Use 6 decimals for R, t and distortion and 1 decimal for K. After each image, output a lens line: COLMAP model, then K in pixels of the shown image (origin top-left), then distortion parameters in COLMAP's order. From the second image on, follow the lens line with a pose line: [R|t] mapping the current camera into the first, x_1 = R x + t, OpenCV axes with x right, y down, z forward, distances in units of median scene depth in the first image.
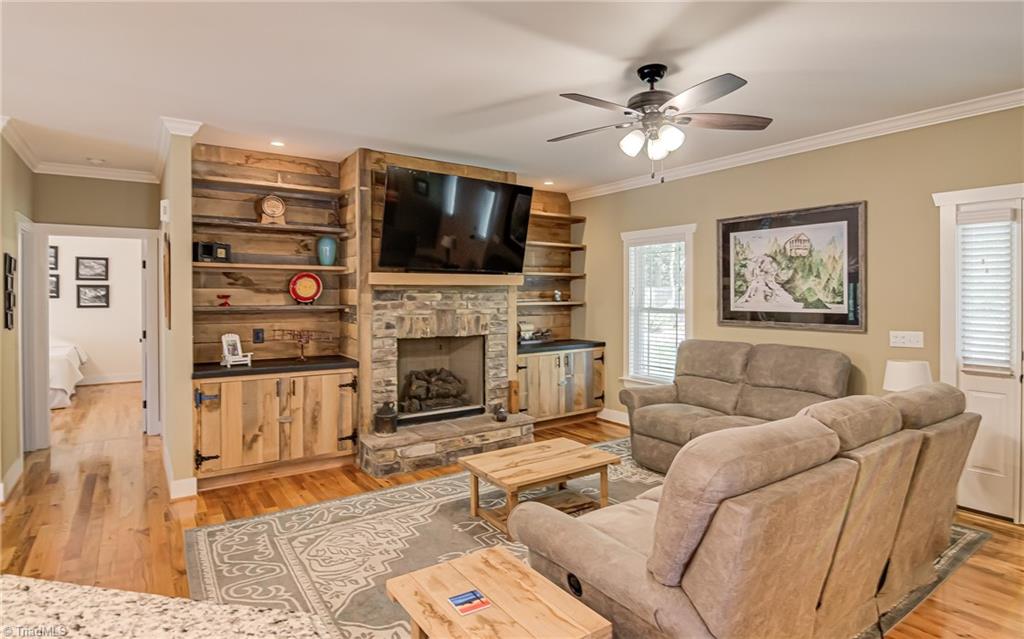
lens RADIAL K [[544.2, 0, 514.1], [0, 544.2, 291.7], [0, 0, 1]] dist [-0.018231, -0.000851]
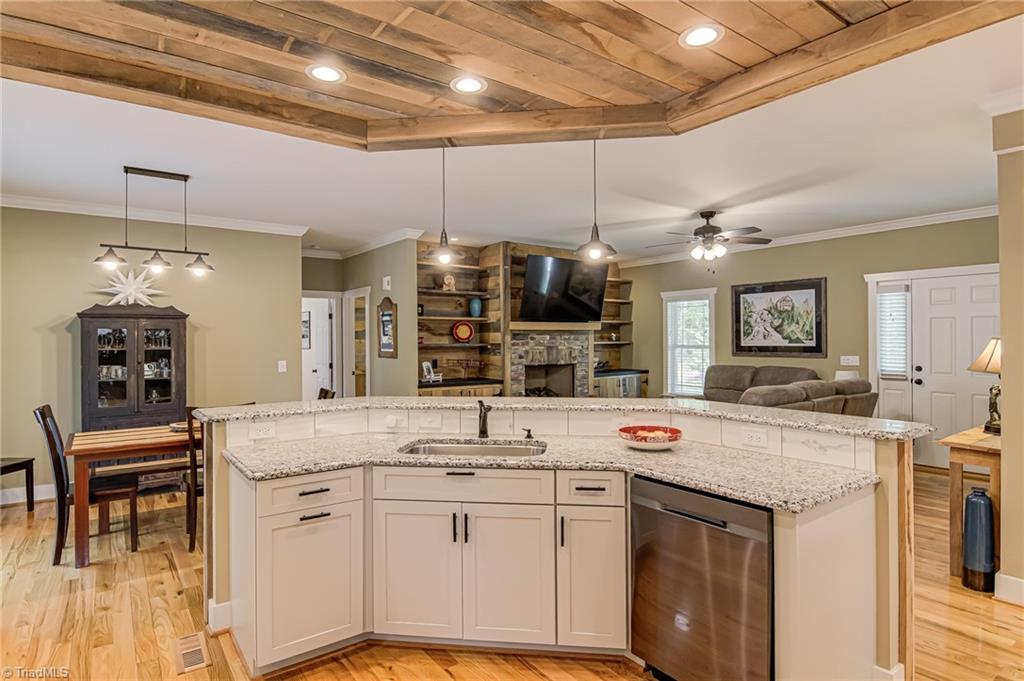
lens RADIAL K [[548.0, 0, 510.1], [0, 548.0, 332.5], [0, 0, 1]] dist [-0.017825, -0.000706]
pose [[0.999743, -0.004772, 0.022152, -0.286400], [0.004958, 0.999953, -0.008354, 0.007545], [-0.022111, 0.008462, 0.999720, -0.524437]]
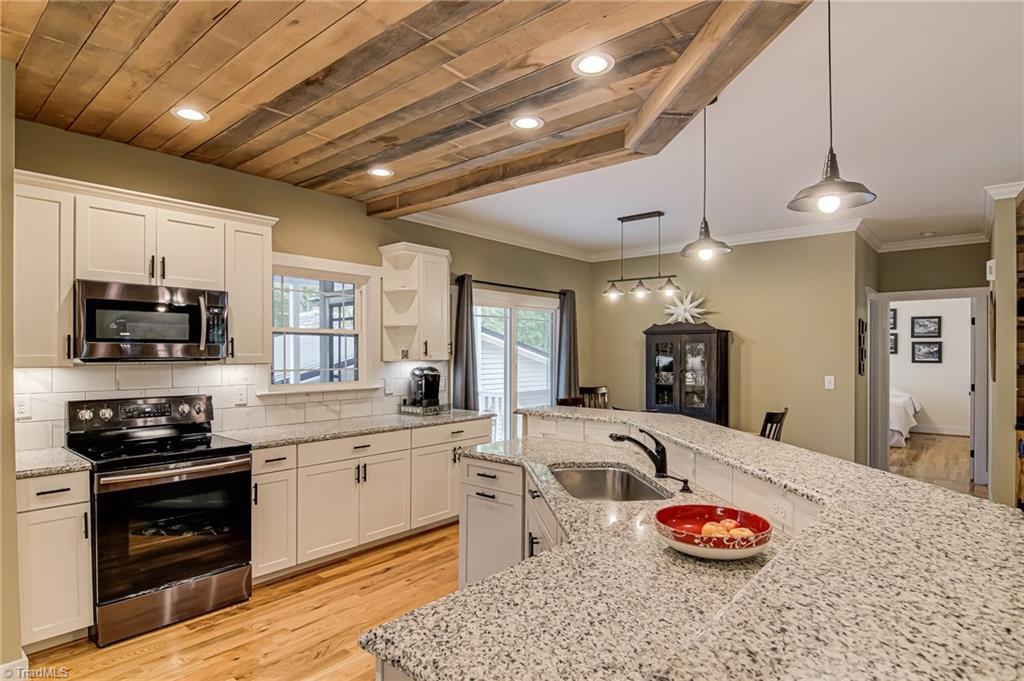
lens RADIAL K [[550.1, 0, 511.0], [0, 550.1, 357.5], [0, 0, 1]] dist [-0.015936, -0.000723]
pose [[0.249464, 0.011339, -0.968318, 0.139180], [0.002901, 0.999918, 0.012456, 0.005259], [0.968380, -0.005917, 0.249411, -0.165466]]
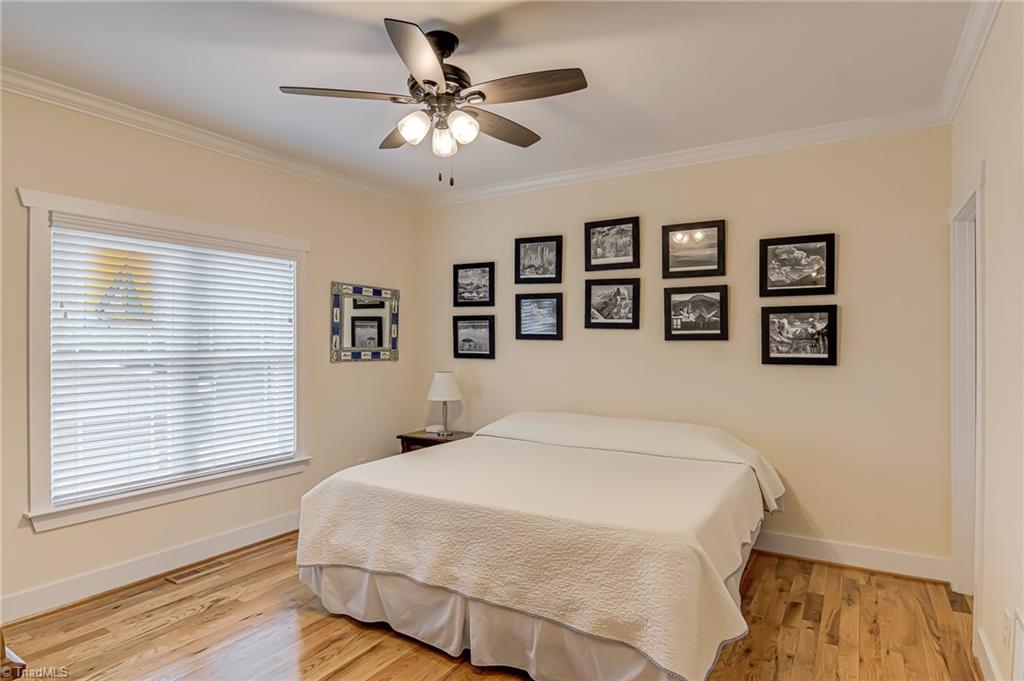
lens RADIAL K [[548.0, 0, 510.1], [0, 548.0, 332.5], [0, 0, 1]] dist [-0.017825, -0.000706]
pose [[0.379608, -0.003249, -0.925142, -0.877259], [0.001507, 0.999995, -0.002894, 0.013011], [0.925146, -0.000296, 0.379611, 1.161879]]
